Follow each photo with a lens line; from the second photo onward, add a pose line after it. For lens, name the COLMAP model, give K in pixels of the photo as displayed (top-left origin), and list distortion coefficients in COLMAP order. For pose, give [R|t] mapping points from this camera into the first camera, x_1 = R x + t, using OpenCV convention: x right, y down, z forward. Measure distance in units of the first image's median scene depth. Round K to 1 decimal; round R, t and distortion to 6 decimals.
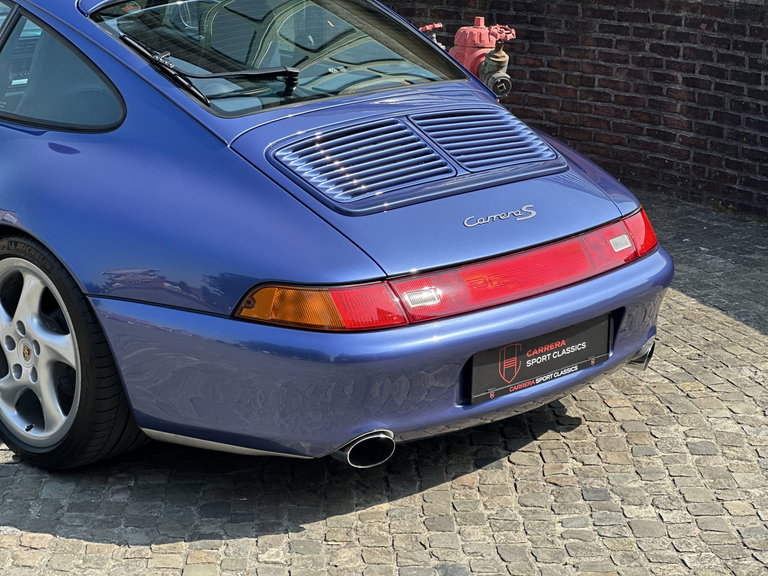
lens RADIAL K [[1703.7, 0, 385.0], [0, 1703.7, 288.1], [0, 0, 1]] dist [0.153972, 0.000000]
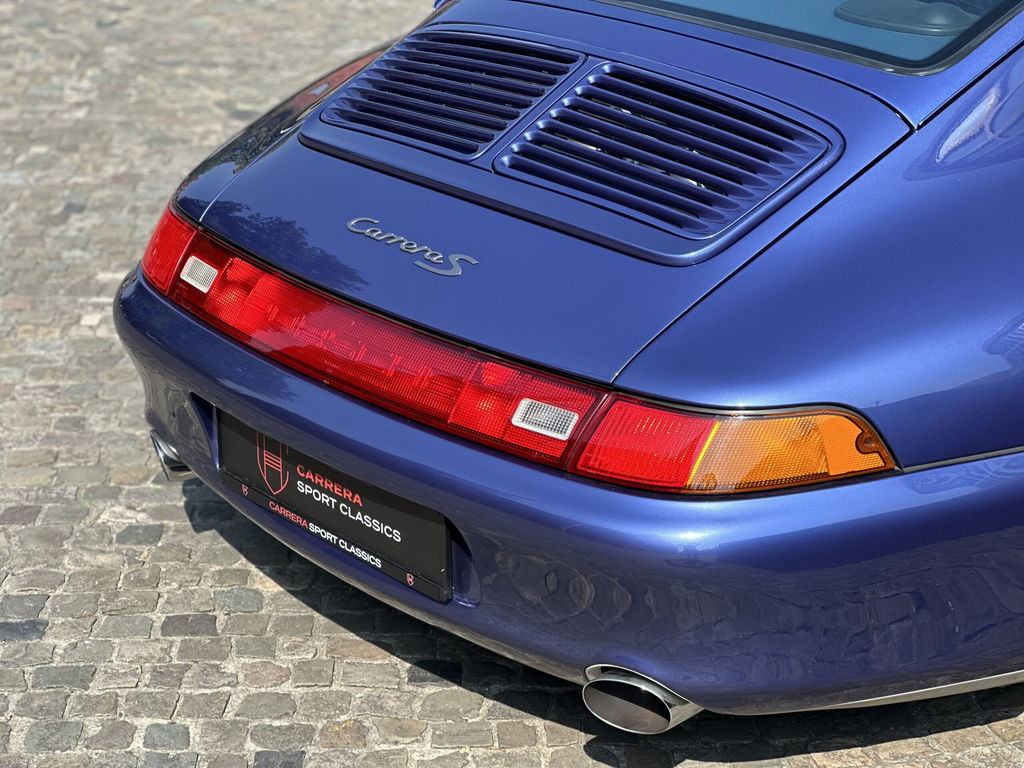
lens RADIAL K [[2271.6, 0, 513.2], [0, 2271.6, 390.2], [0, 0, 1]] dist [0.153972, 0.000000]
pose [[-0.035931, 0.371129, -0.927886, 0.737633], [-0.276871, 0.888444, 0.366075, -0.268530], [0.960235, 0.270058, 0.070832, 0.960747]]
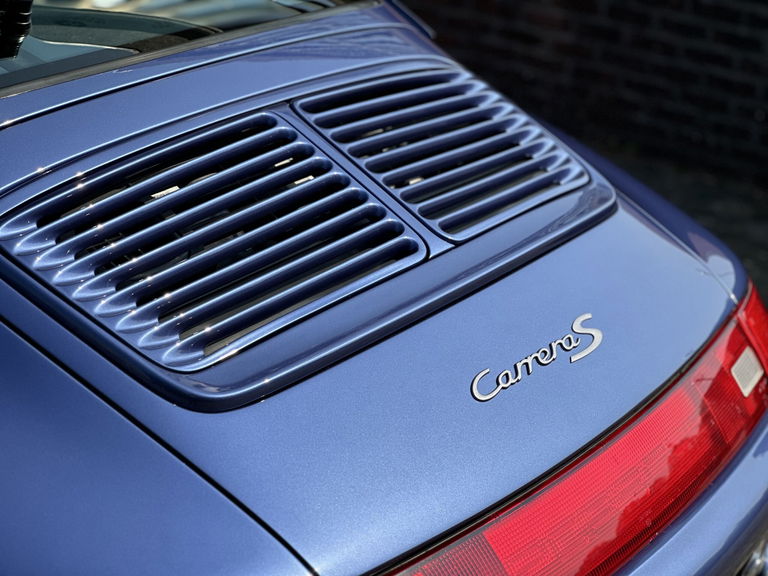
lens RADIAL K [[1703.7, 0, 383.6], [0, 1703.7, 288.8], [0, 0, 1]] dist [0.153972, 0.000000]
pose [[0.979557, -0.028722, 0.199104, -0.051566], [0.009087, 0.995062, 0.098838, -0.096528], [-0.200960, -0.095008, 0.974981, 0.568559]]
